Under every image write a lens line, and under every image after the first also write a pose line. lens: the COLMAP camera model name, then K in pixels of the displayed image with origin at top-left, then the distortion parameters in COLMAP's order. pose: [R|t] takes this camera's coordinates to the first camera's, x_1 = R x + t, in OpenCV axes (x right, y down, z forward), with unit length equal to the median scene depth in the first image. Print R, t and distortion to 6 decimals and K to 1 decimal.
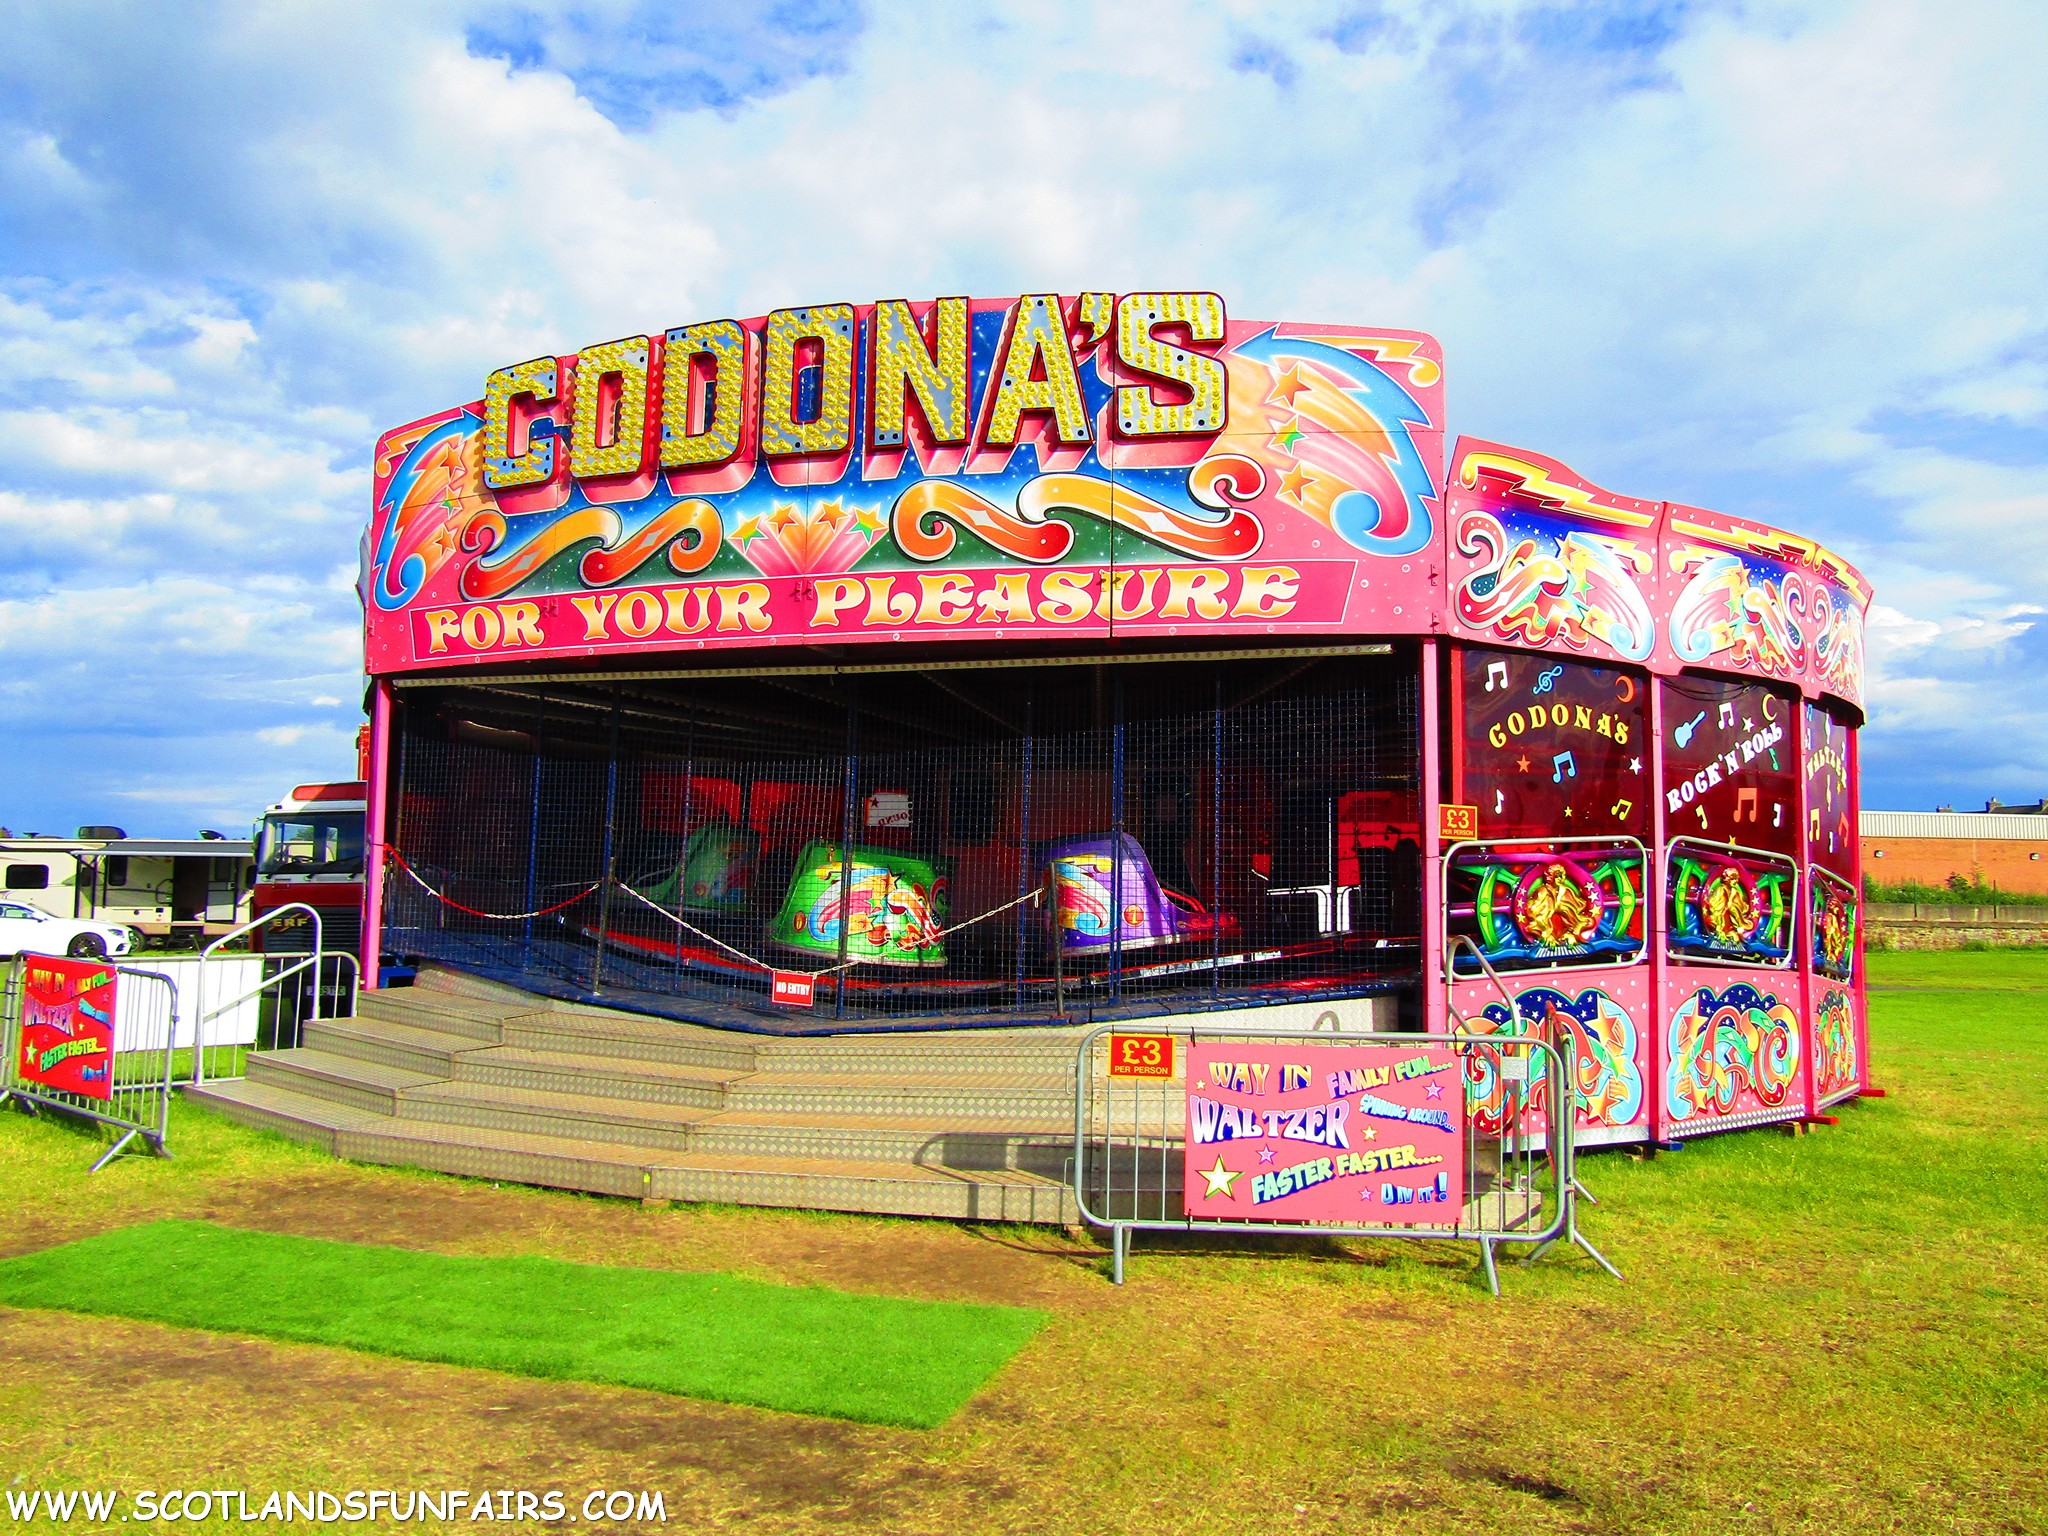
lens RADIAL K [[1501.8, 0, 1036.4], [0, 1501.8, 785.1], [0, 0, 1]] dist [-0.023399, -0.010293]
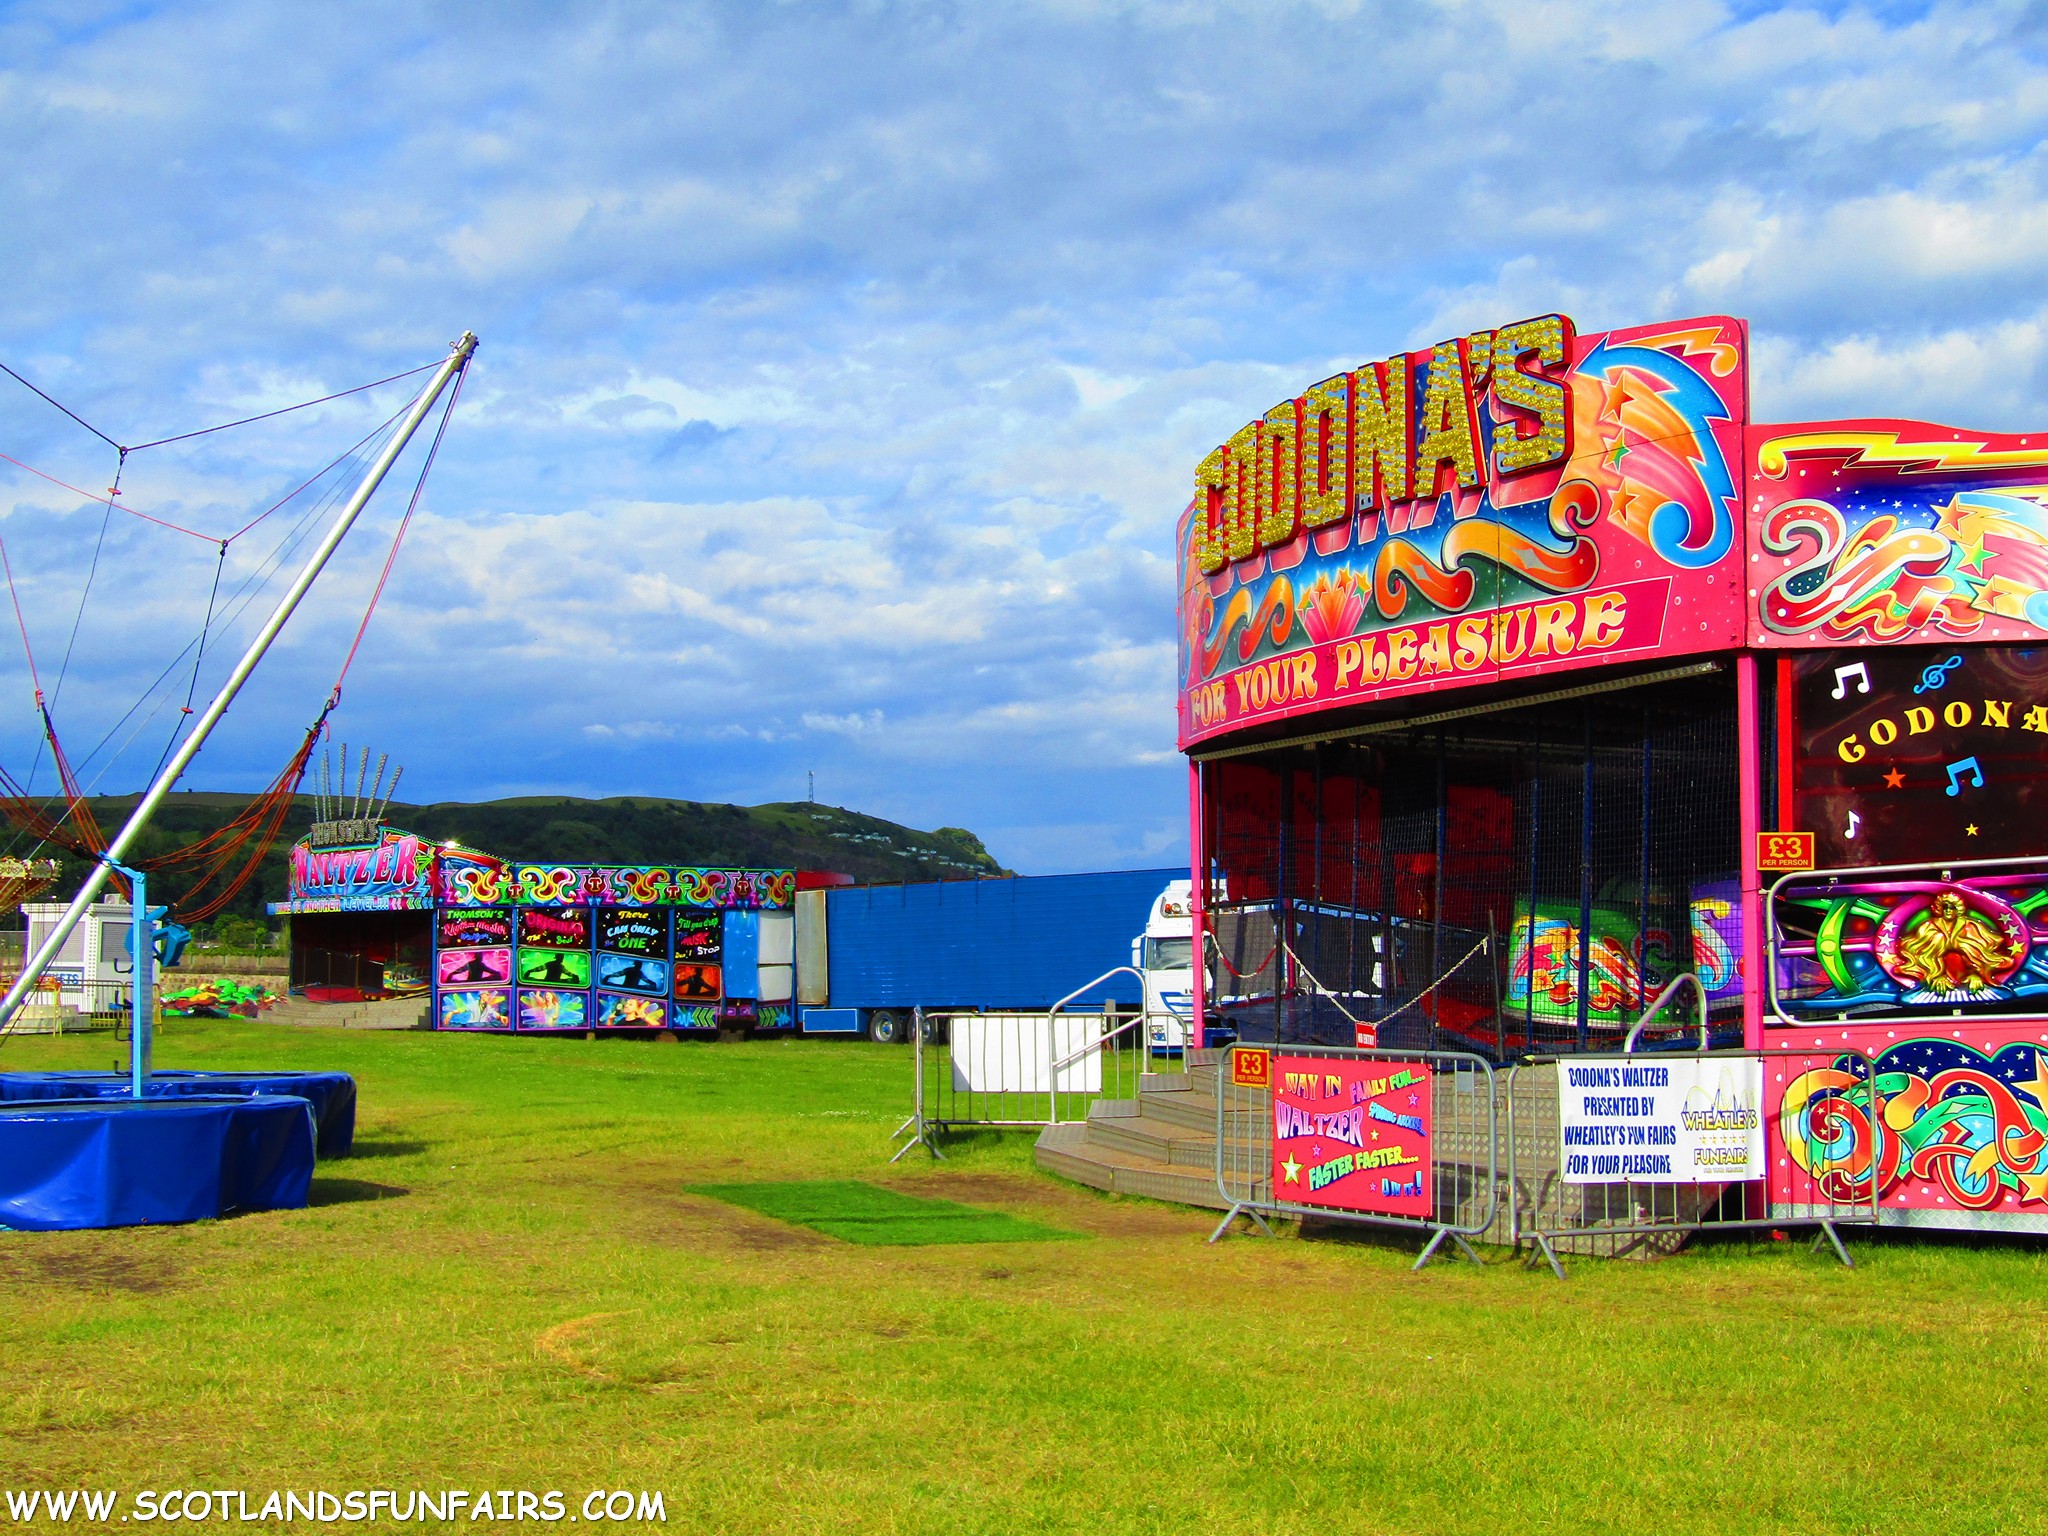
lens RADIAL K [[3053.4, 0, 1012.8], [0, 3053.4, 833.8], [0, 0, 1]] dist [0.143080, 0.000000]
pose [[0.605834, -0.052507, -0.793857, 1.441104], [0.062183, 0.997892, -0.018548, 0.019477], [0.793158, -0.038127, 0.607822, -0.484636]]
